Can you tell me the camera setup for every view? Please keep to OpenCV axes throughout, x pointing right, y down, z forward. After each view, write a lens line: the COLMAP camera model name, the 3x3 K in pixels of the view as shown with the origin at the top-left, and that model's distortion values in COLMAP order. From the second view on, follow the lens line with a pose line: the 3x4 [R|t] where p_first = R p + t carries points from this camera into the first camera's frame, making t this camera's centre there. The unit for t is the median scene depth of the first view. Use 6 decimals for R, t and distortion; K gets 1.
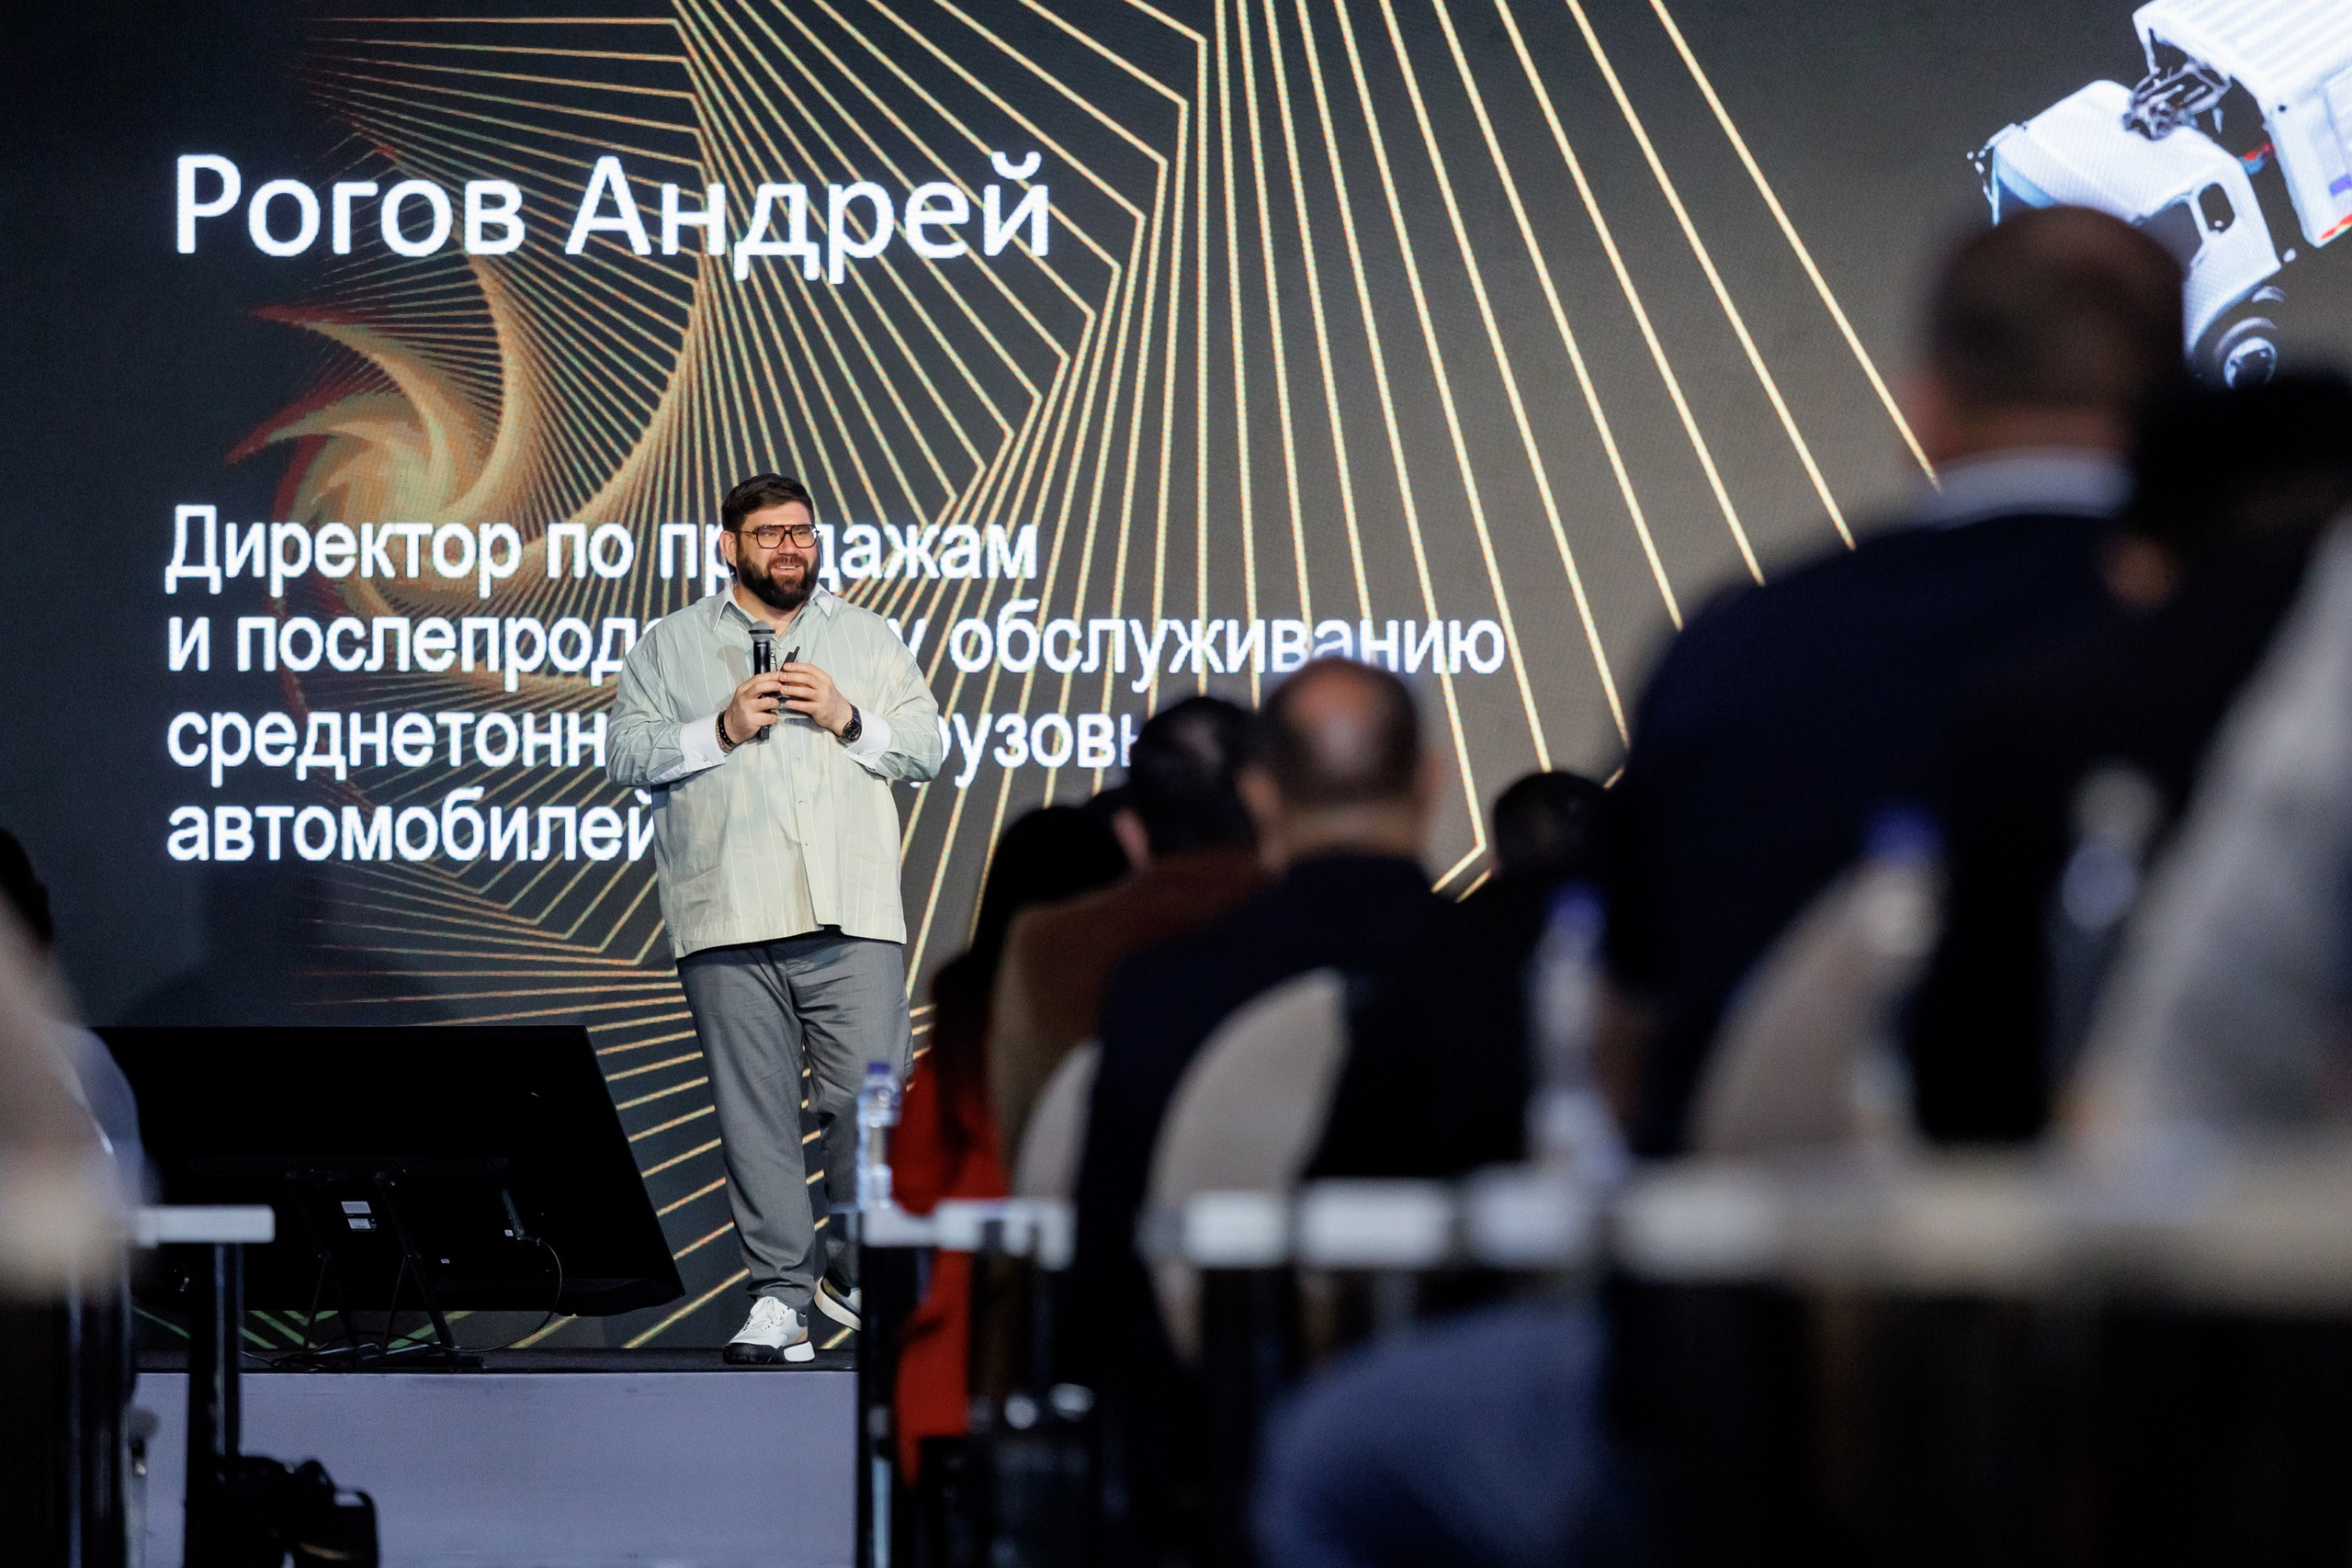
lens RADIAL K [[13861.1, 0, 1270.7], [0, 13861.1, 718.8], [0, 0, 1]] dist [0.242369, 0.000000]
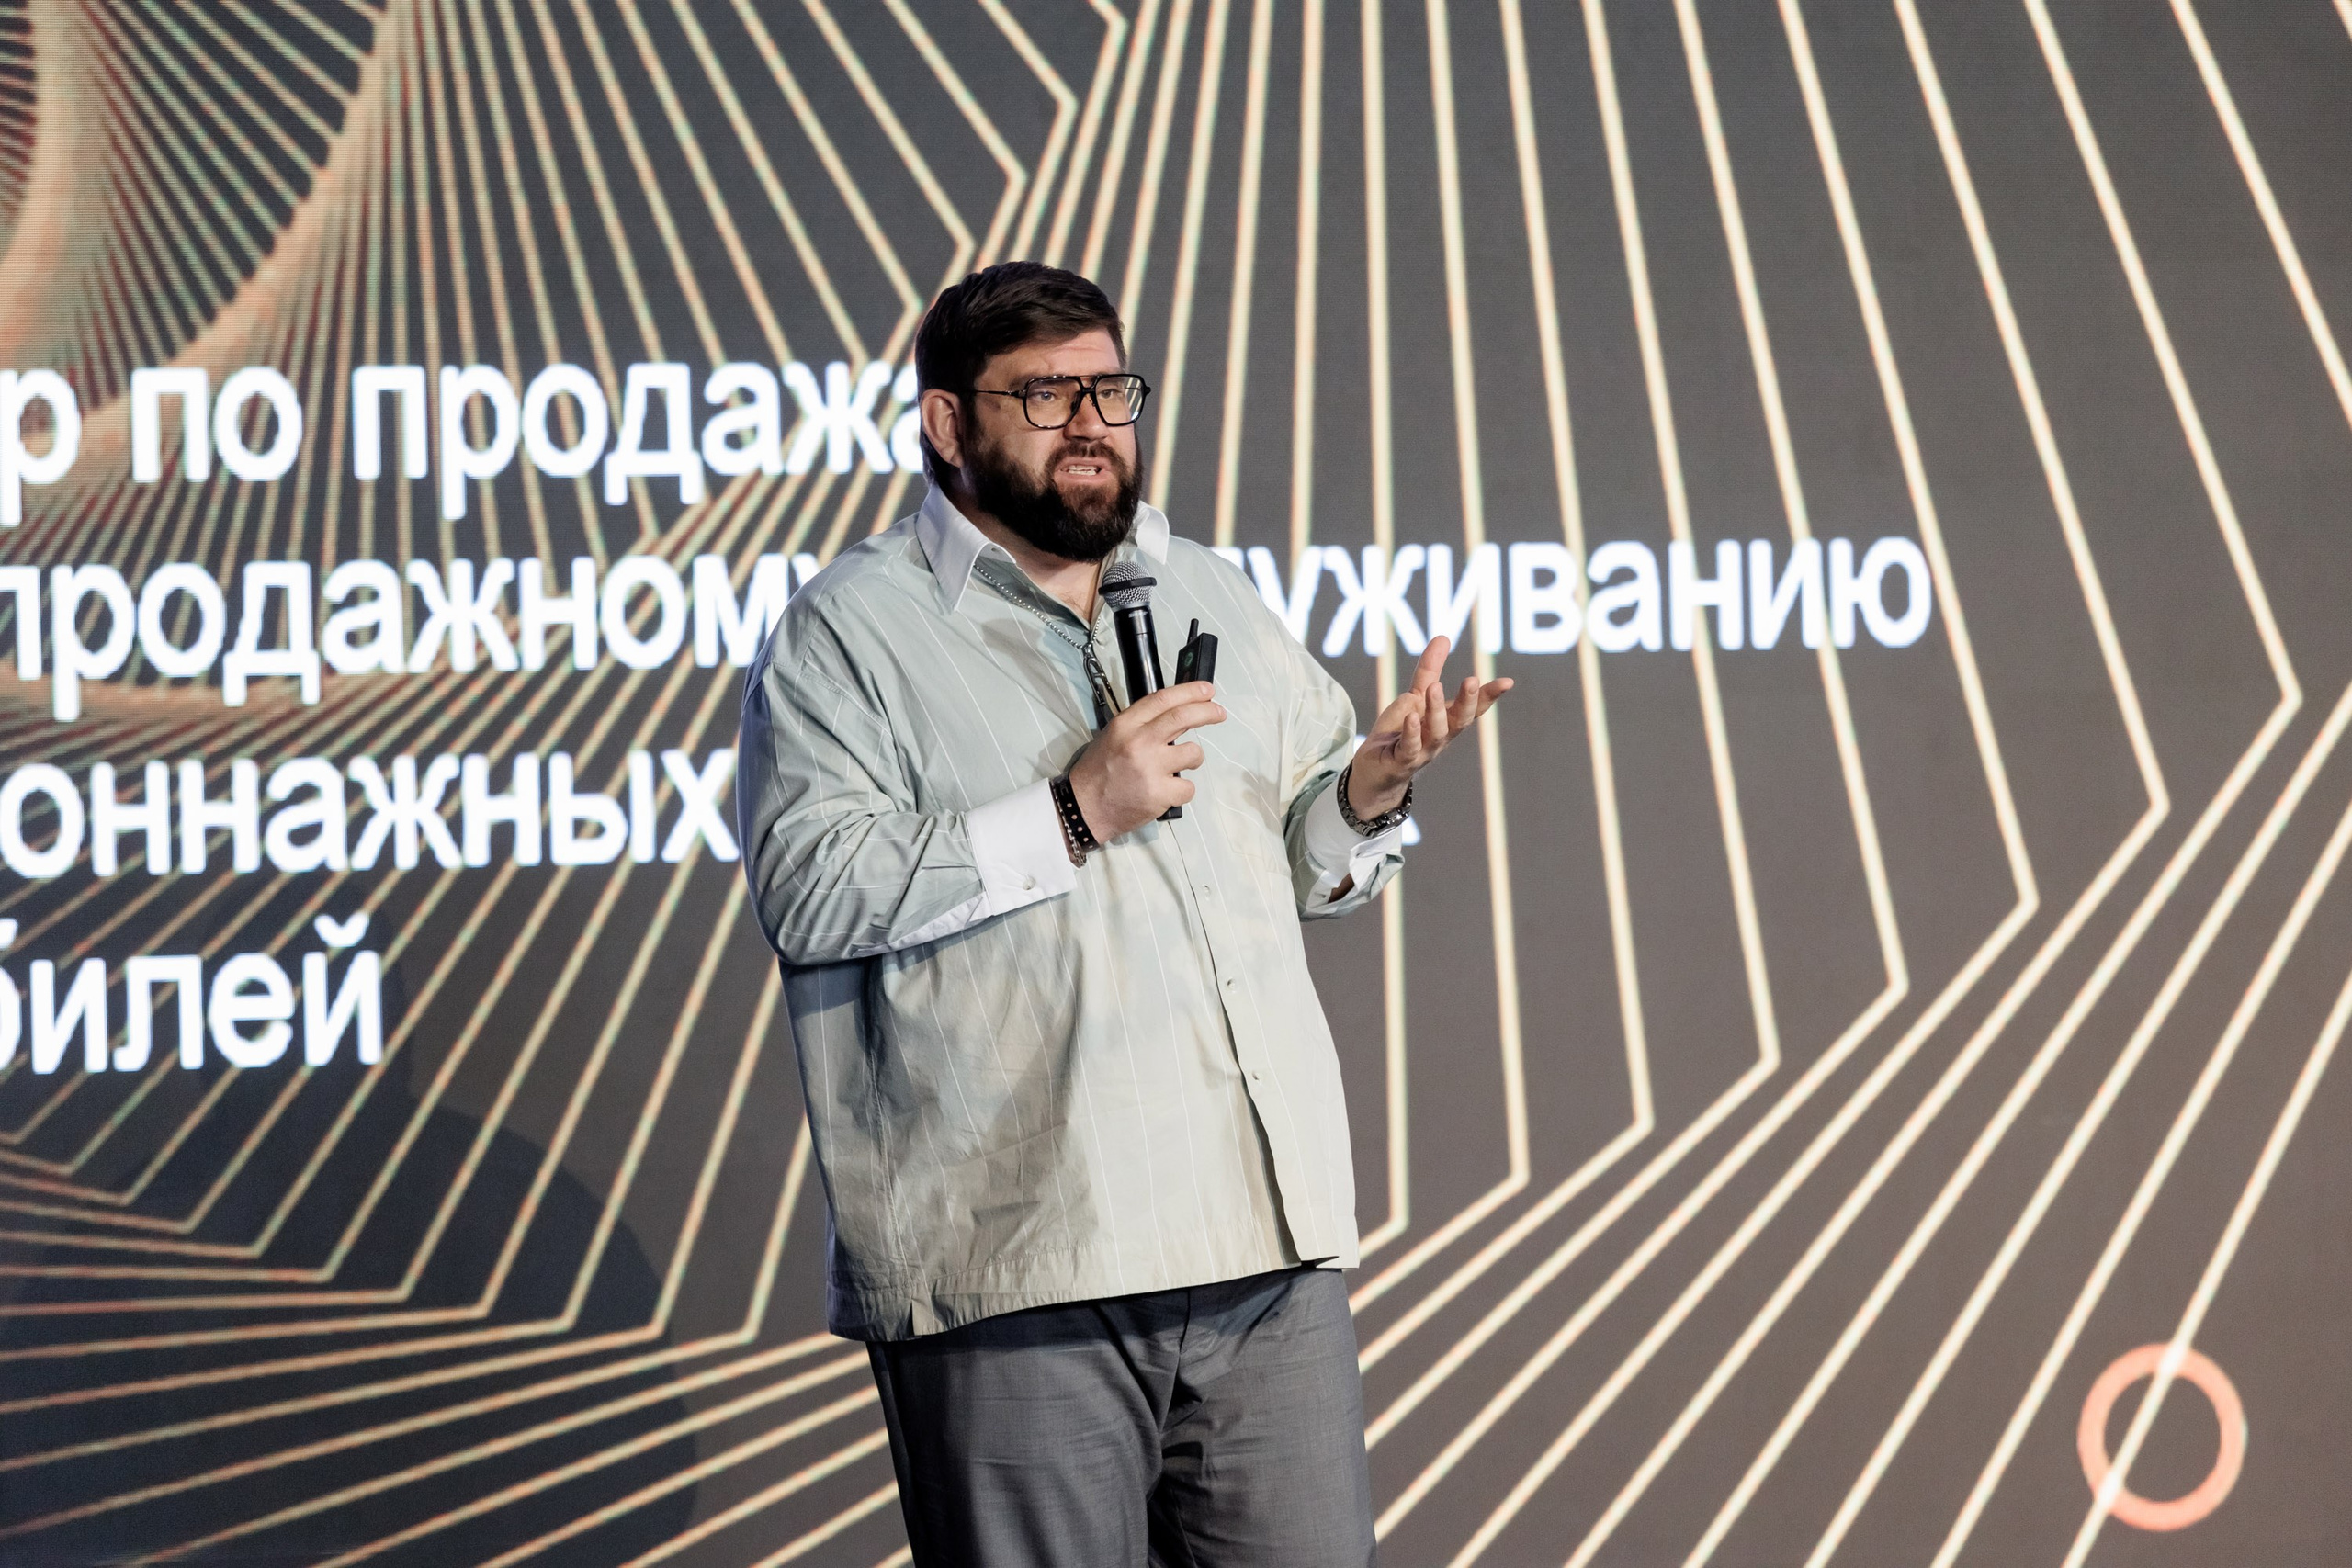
lens RADIAL K [[13861.1, 0, 1173.5], [0, 13861.1, 775.1], [0, 0, 1]] dist [0.242369, 0.000000]
pose [[0.941194, -0.021360, 0.337192, -0.180577], [0.014073, 0.999612, 0.024042, -0.011070], [-0.337574, -0.017883, 0.941129, 0.534348]]
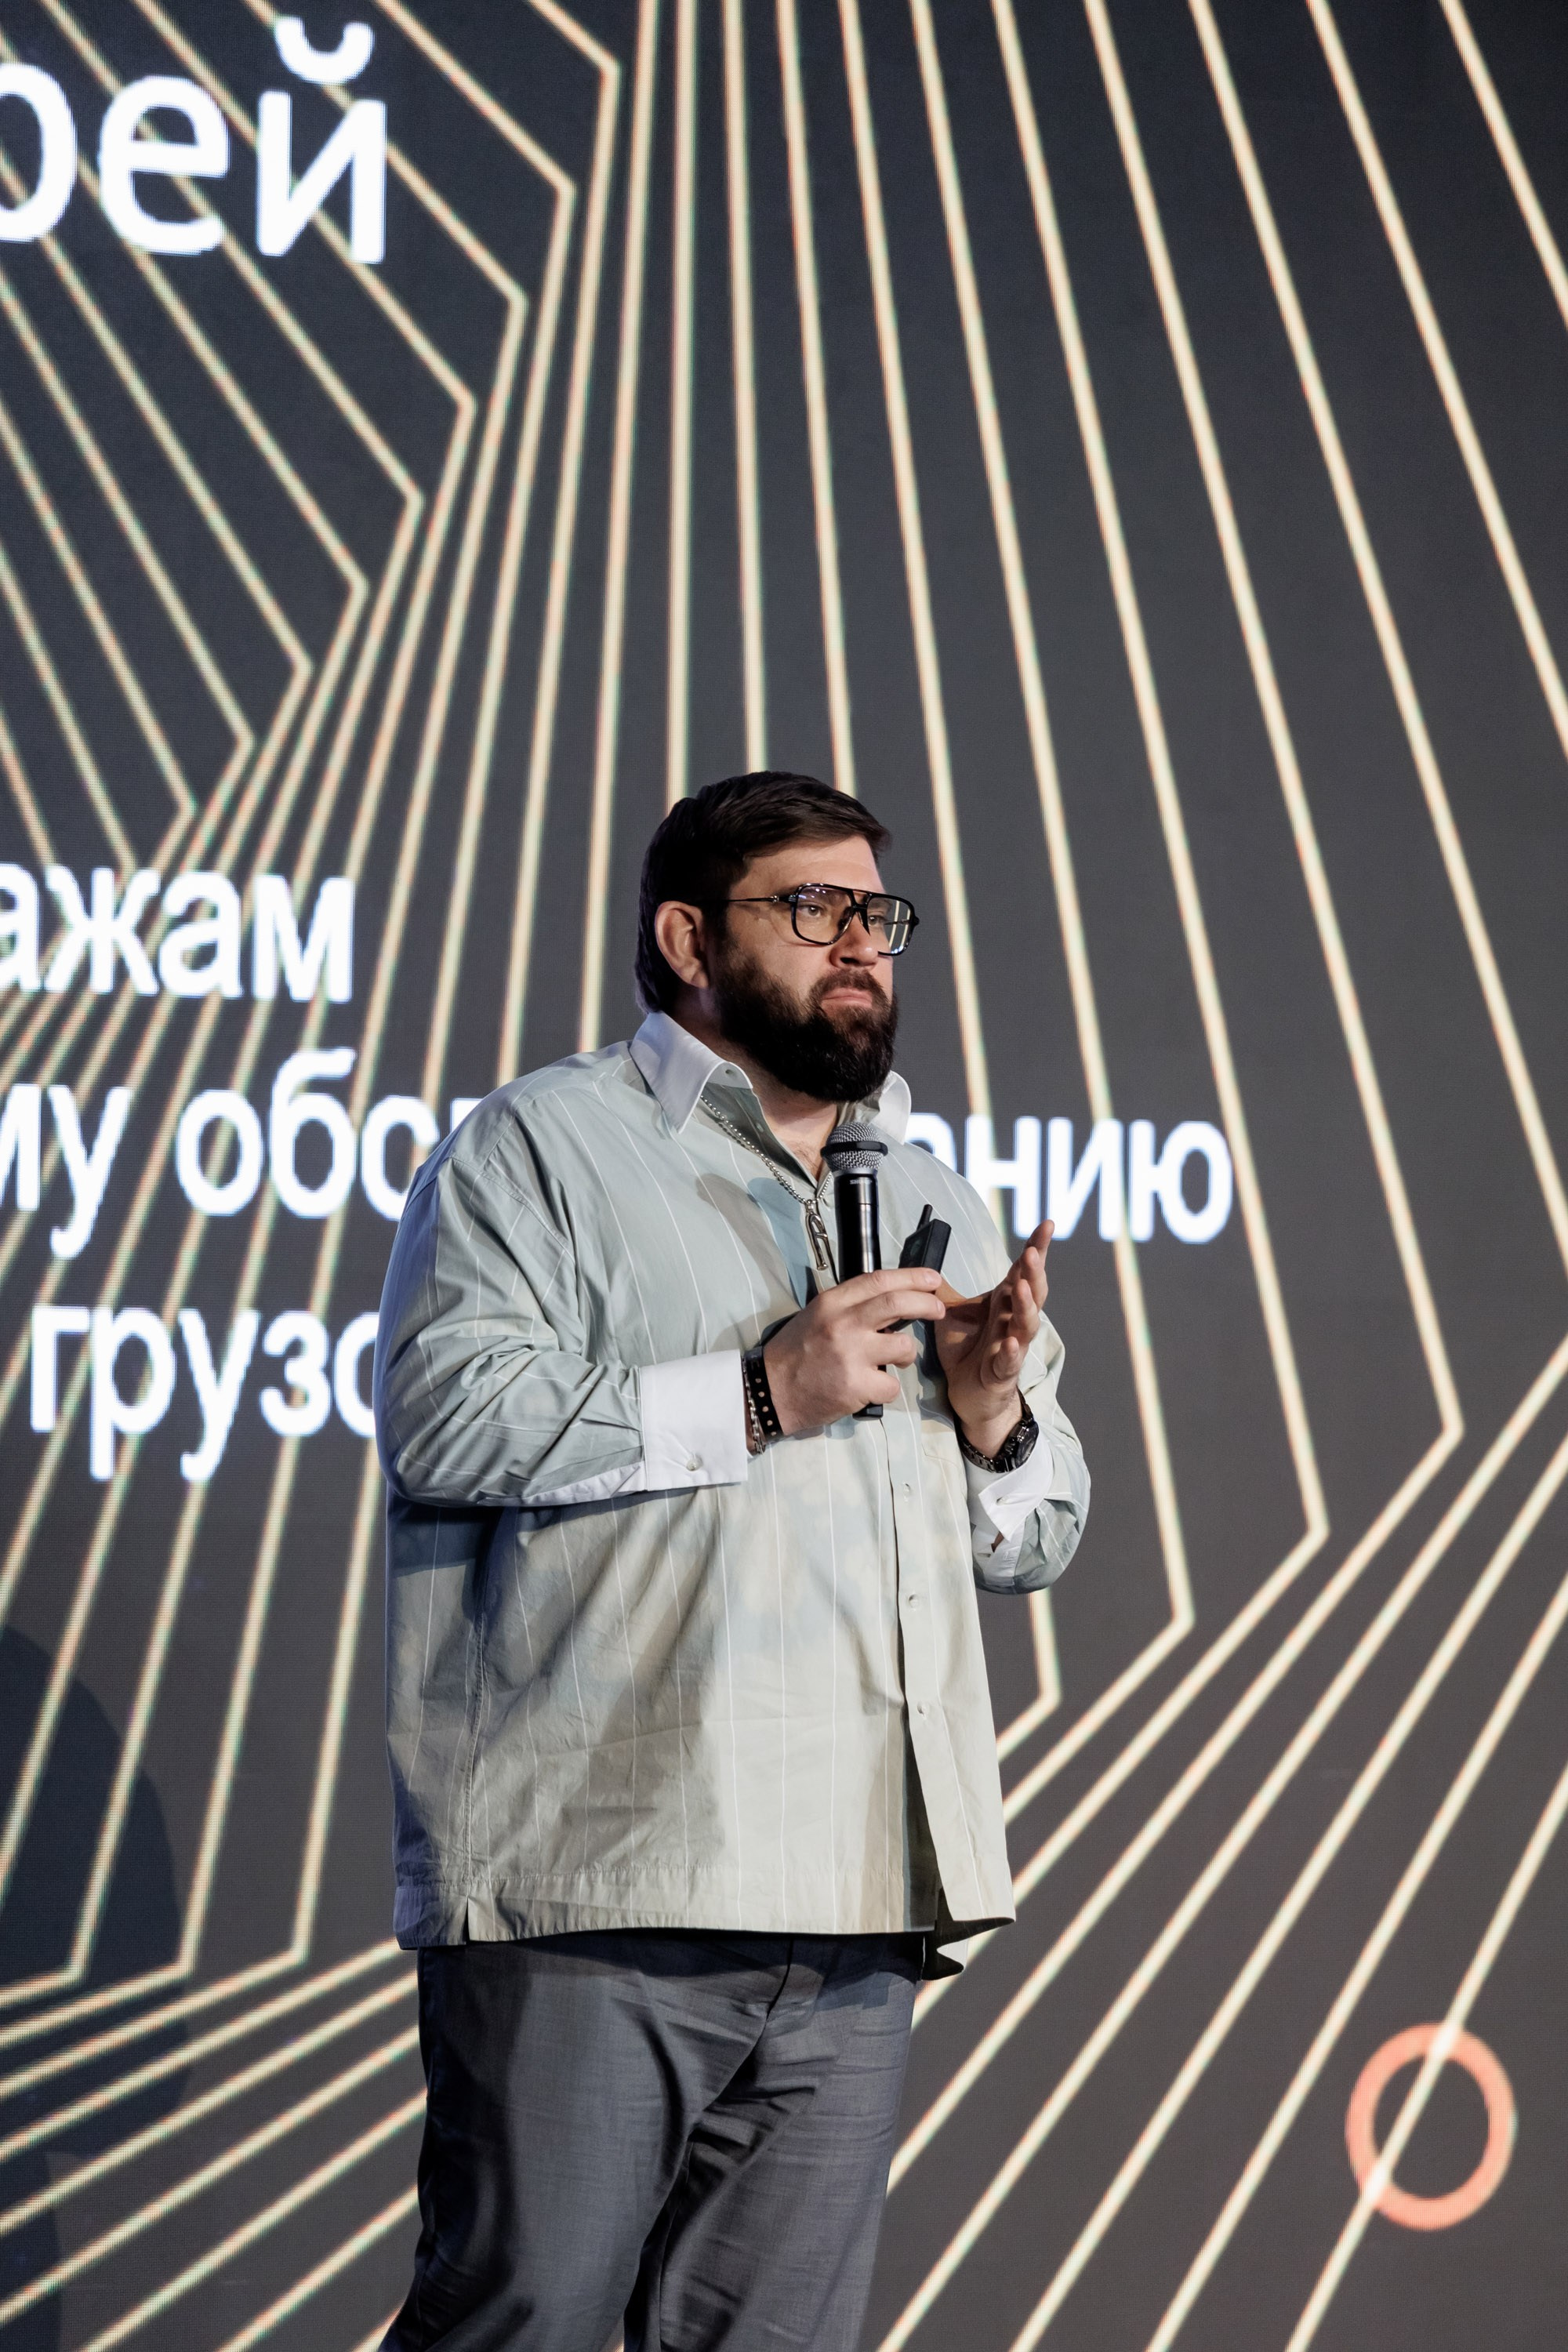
lens RADIAL K [[11899.0, 0, 901.0], [0, 11899.0, 1320.8], [0, 0, 1]] dist [-0.019614, 0.000000]
pose [[0.872731, 0.017438, 0.487891, -0.184215], [-0.024221, 0.999678, 0.007596, -0.003383], [-0.487601, -0.018446, 0.872872, 0.665183]]
